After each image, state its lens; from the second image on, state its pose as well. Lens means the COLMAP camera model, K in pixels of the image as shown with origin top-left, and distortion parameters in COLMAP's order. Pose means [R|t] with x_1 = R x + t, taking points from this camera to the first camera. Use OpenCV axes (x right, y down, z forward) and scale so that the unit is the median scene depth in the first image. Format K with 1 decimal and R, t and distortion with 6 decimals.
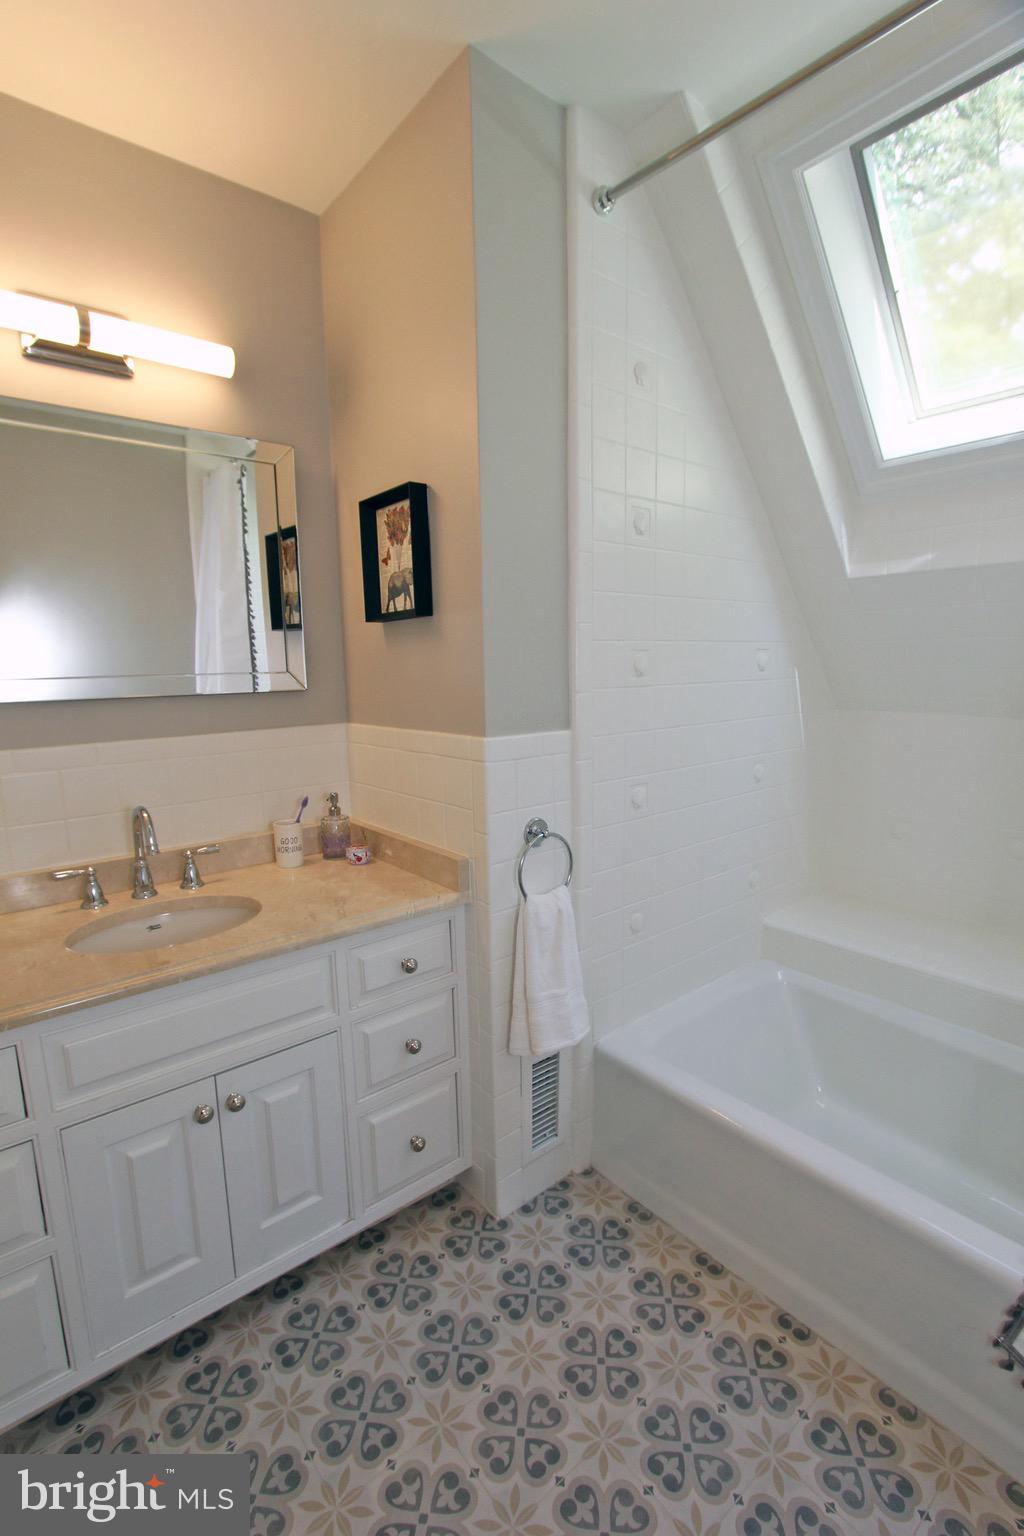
lens RADIAL K [[706.2, 0, 512.4], [0, 706.2, 767.1], [0, 0, 1]] dist [-0.024795, 0.001757]
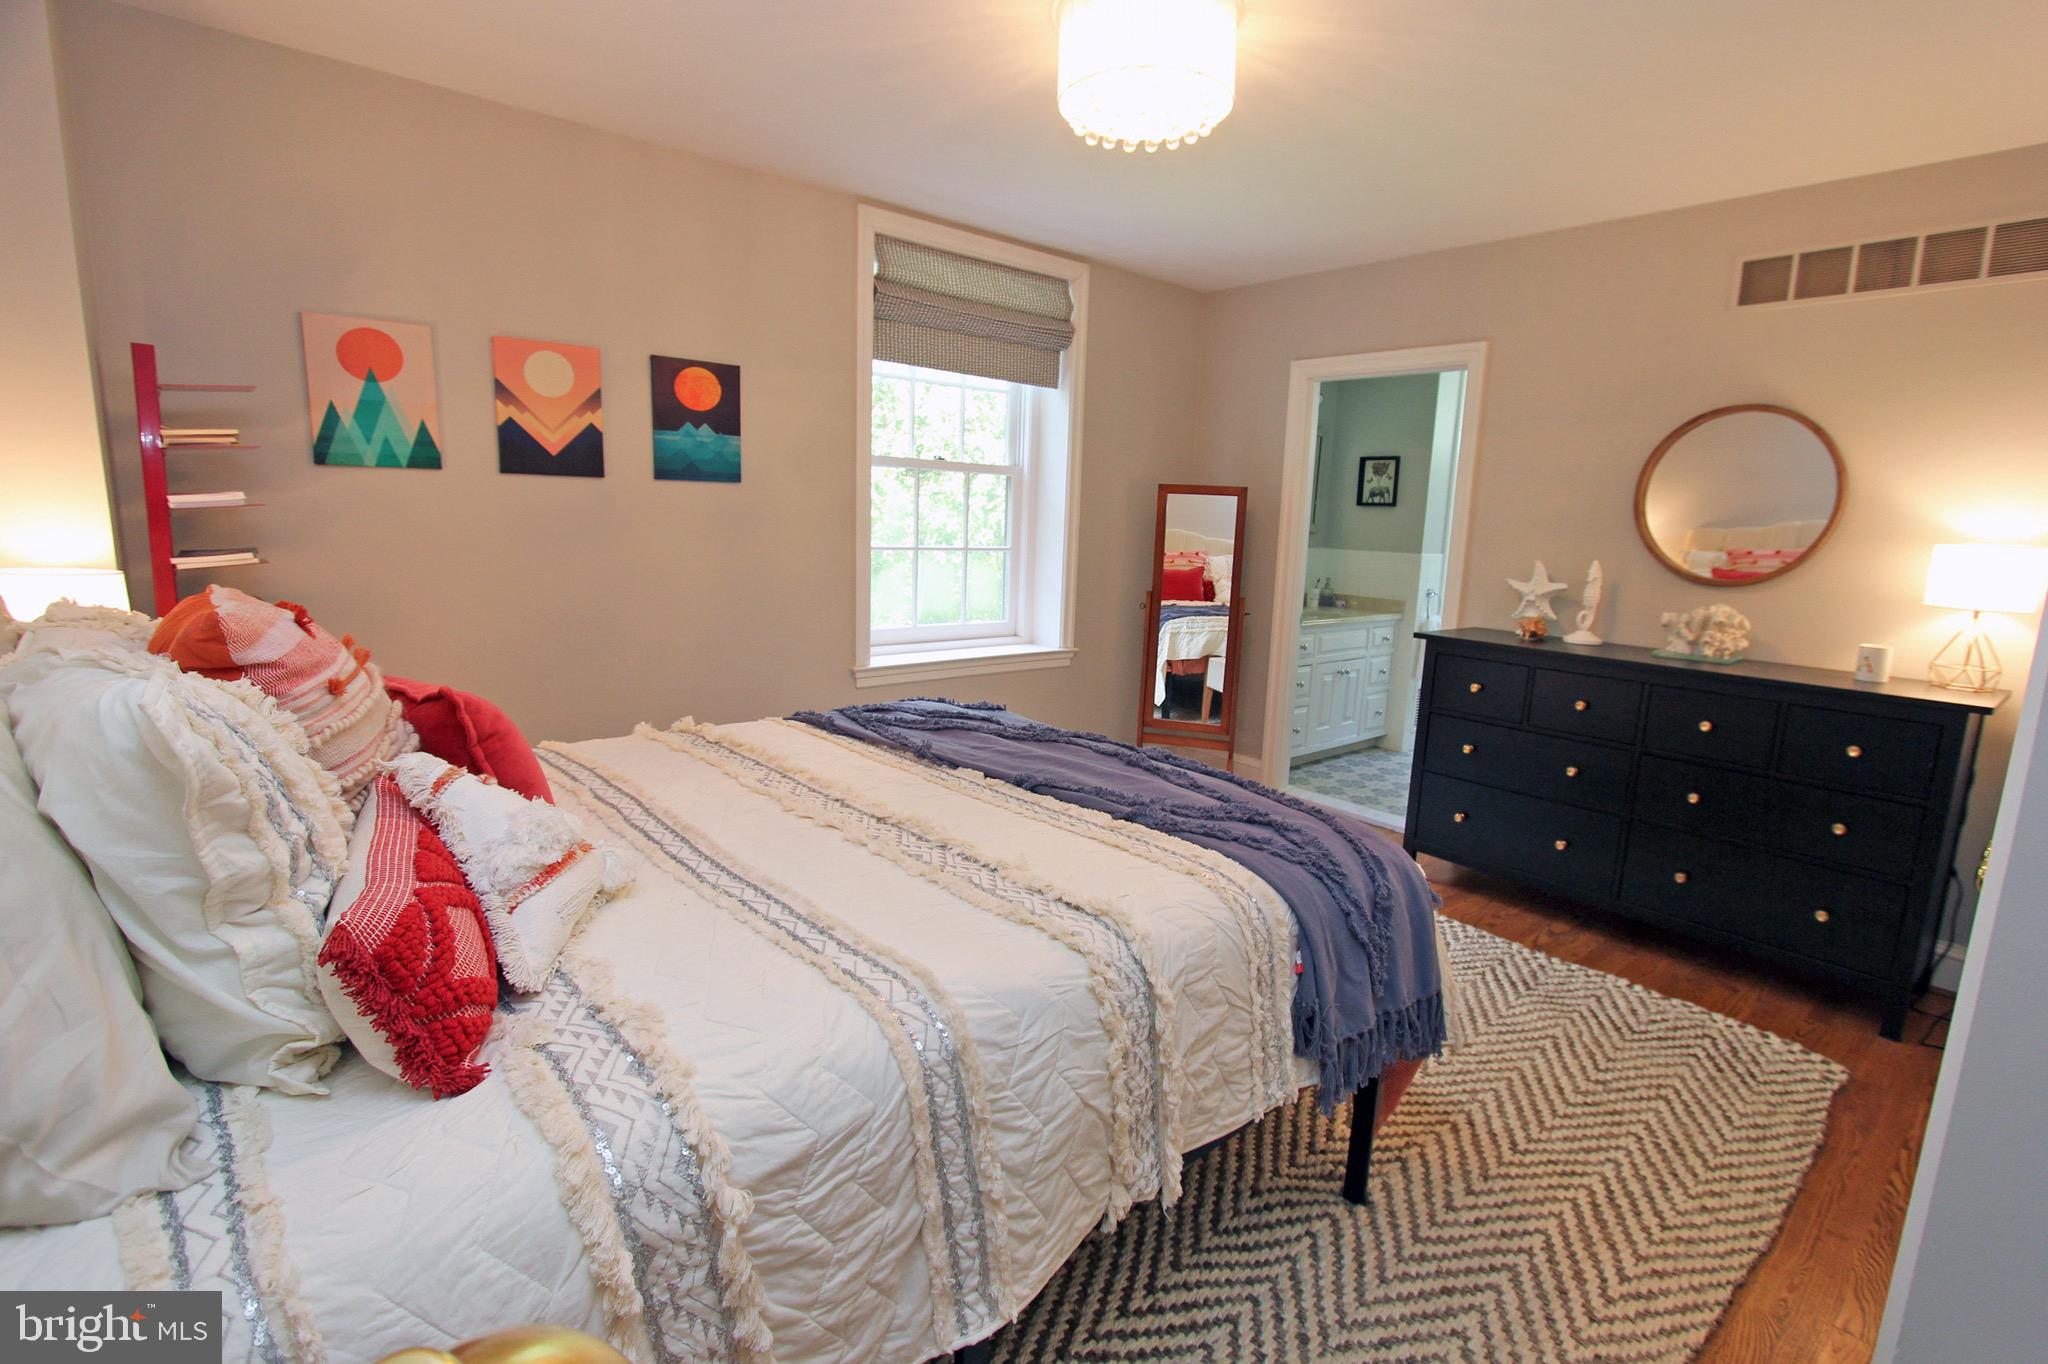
lens RADIAL K [[941.6, 0, 1022.8], [0, 941.6, 686.4], [0, 0, 1]] dist [-0.024795, 0.001757]
pose [[0.998663, 0.045297, 0.024915, -1.442774], [-0.045888, 0.998666, 0.023665, 0.399642], [-0.023810, -0.024776, 0.999409, -2.263745]]
